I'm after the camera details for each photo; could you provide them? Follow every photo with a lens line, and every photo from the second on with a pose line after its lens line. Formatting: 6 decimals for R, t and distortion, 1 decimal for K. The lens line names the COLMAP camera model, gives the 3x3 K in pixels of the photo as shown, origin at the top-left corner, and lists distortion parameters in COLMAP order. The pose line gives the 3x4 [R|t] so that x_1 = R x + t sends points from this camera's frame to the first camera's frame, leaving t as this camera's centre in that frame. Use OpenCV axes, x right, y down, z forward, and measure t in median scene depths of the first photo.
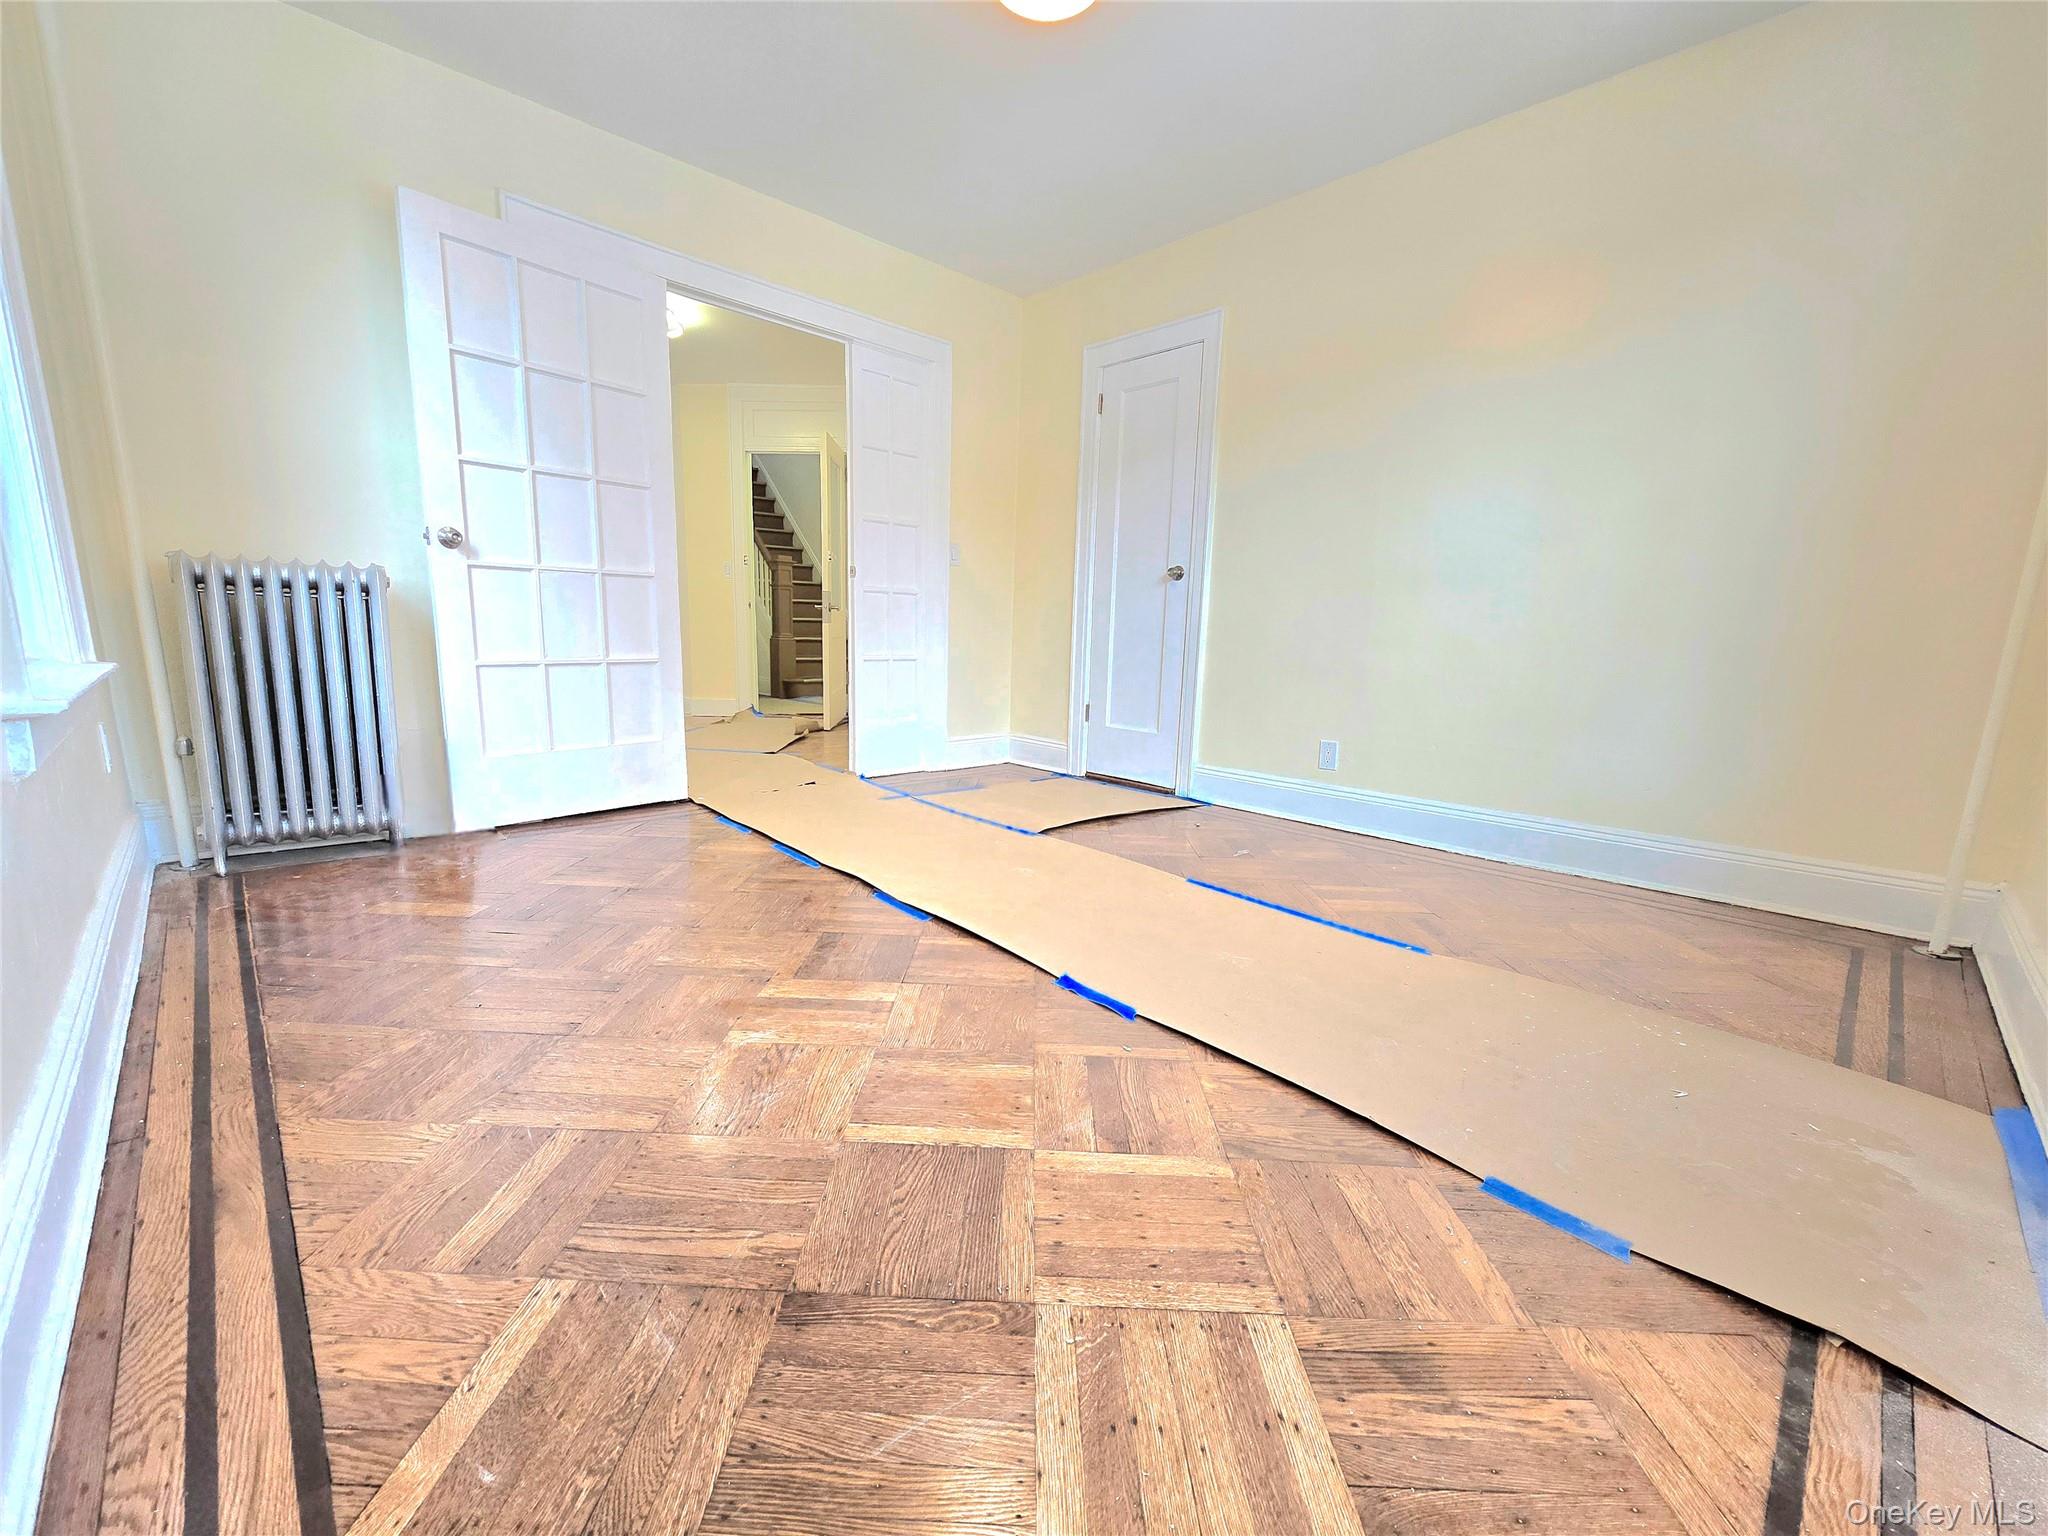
lens RADIAL K [[837.7, 0, 1015.5], [0, 837.7, 780.4], [0, 0, 1]] dist [-0.003683, 0.000035]
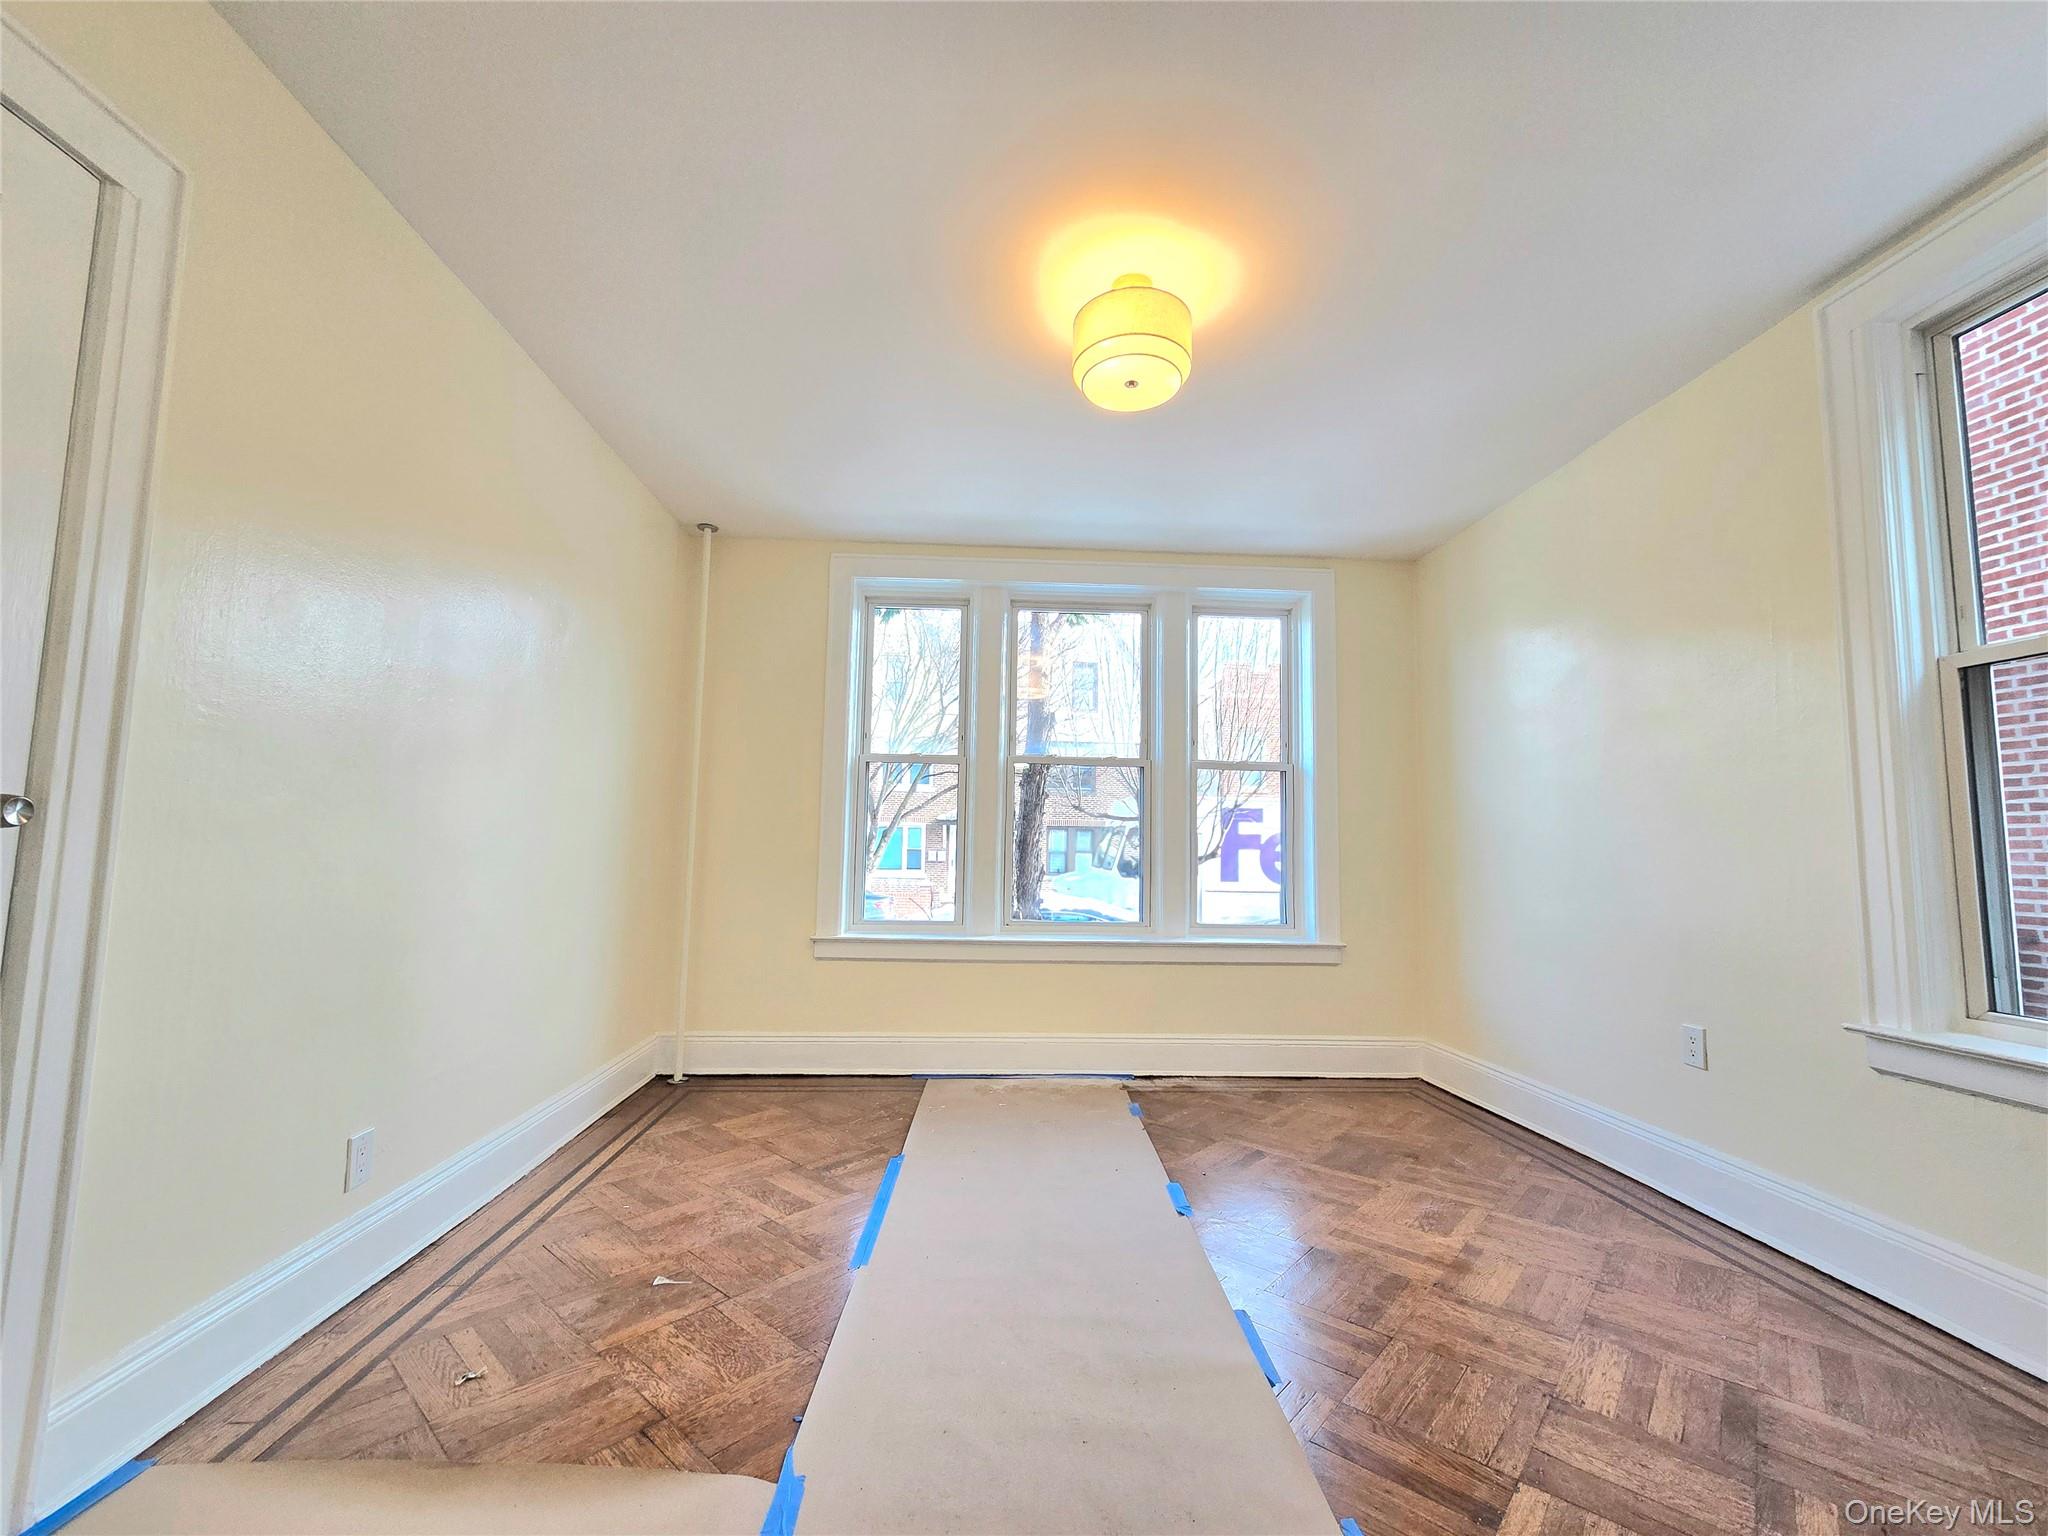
lens RADIAL K [[837.7, 0, 1015.5], [0, 837.7, 780.4], [0, 0, 1]] dist [-0.003683, 0.000035]
pose [[-0.760184, 0.017167, 0.649481, -0.620766], [0.077745, 0.994872, 0.064700, -0.550766], [-0.645040, 0.099678, -0.757620, 2.194007]]
